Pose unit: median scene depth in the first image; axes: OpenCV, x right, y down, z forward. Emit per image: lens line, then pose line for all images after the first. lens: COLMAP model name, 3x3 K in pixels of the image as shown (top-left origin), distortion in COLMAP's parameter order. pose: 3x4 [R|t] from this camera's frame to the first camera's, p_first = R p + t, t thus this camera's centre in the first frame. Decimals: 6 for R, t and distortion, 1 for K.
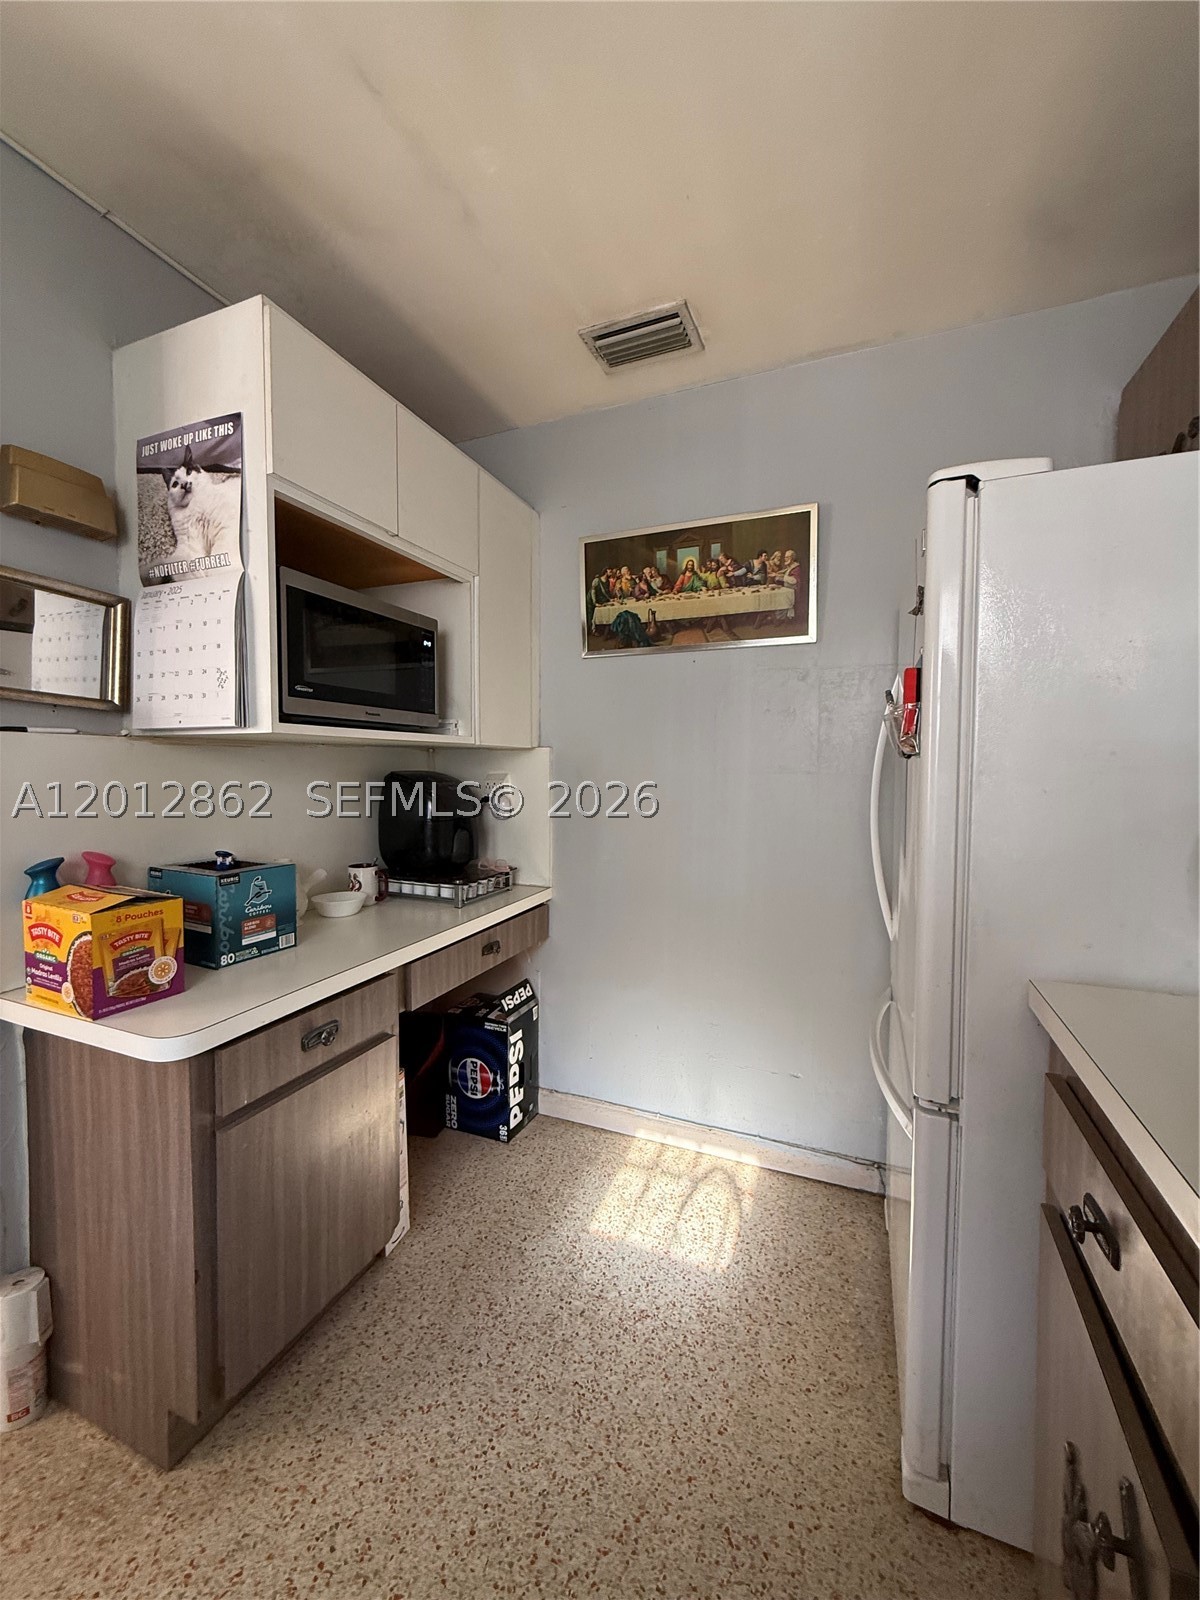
lens RADIAL K [[636.2, 0, 598.5], [0, 636.2, 792.5], [0, 0, 1]] dist [0.001894, -0.000726]
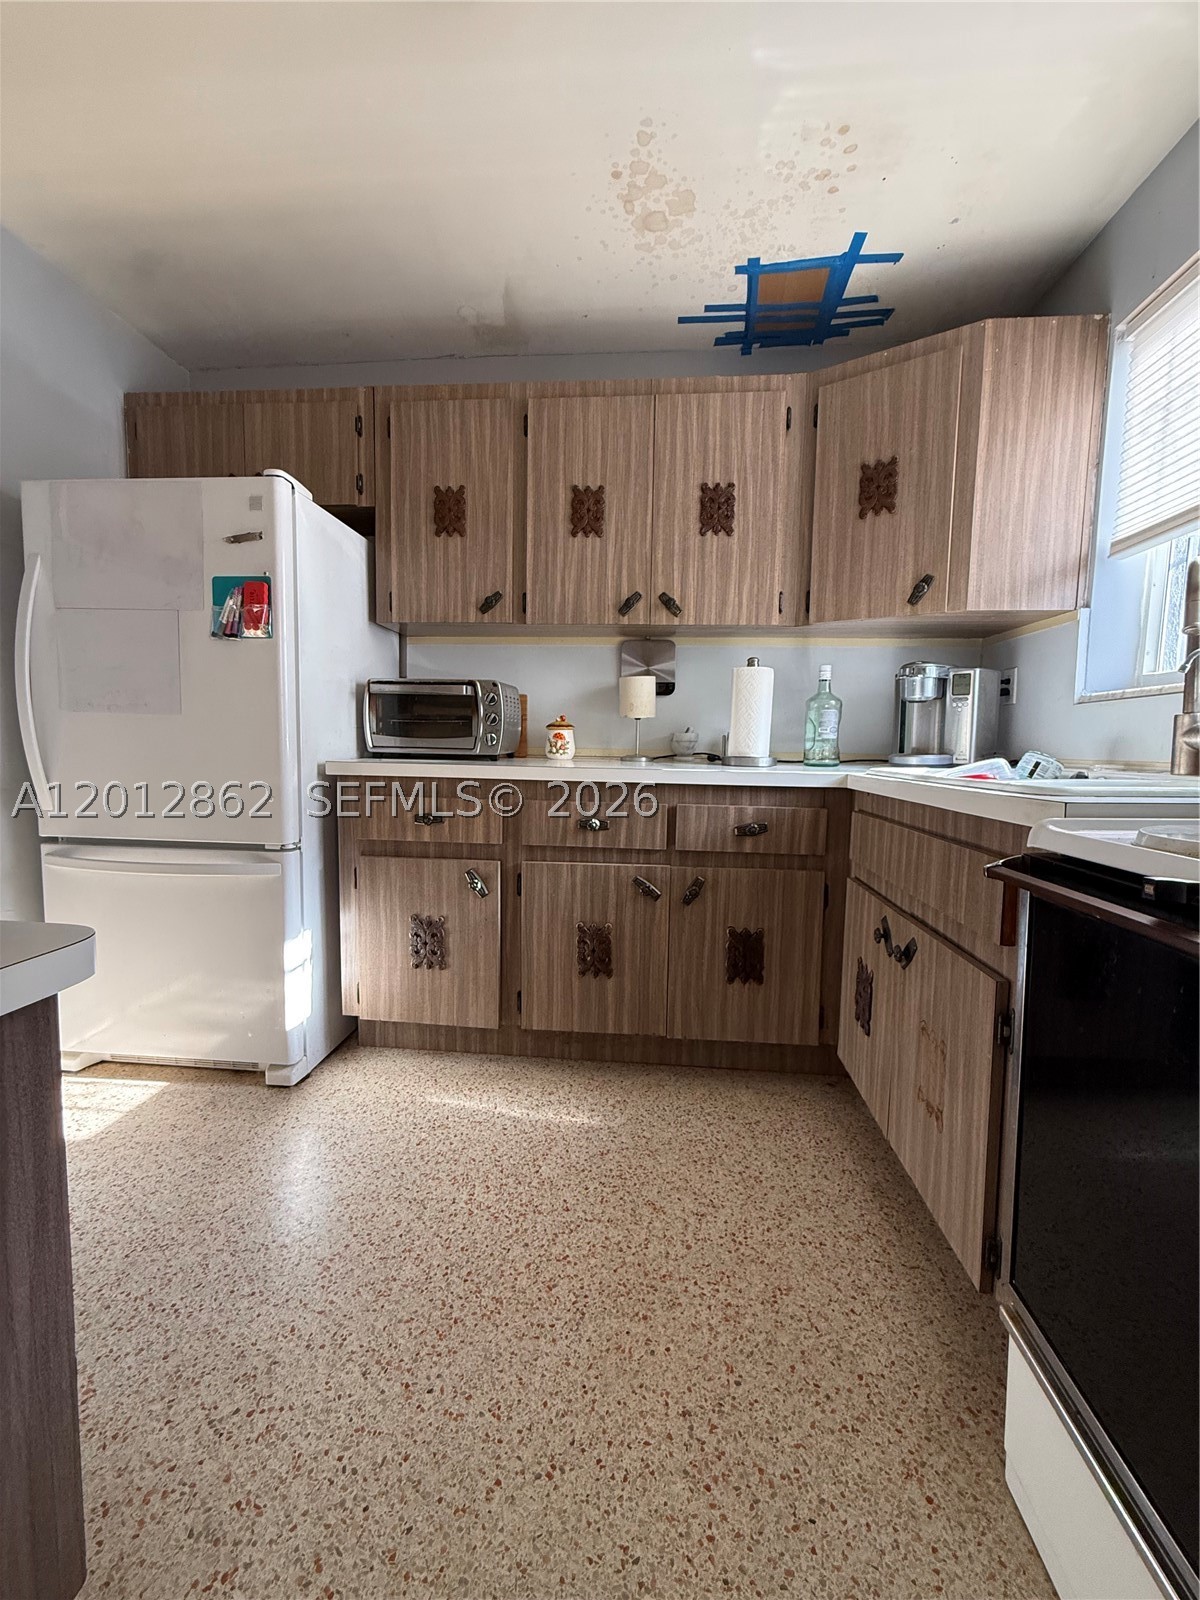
lens RADIAL K [[636.2, 0, 597.4], [0, 636.2, 797.3], [0, 0, 1]] dist [0.001894, -0.000726]
pose [[-0.292245, -0.082582, 0.952771, -1.363762], [0.024736, 0.995279, 0.093854, 0.218361], [-0.956024, 0.050996, -0.288822, 0.710150]]
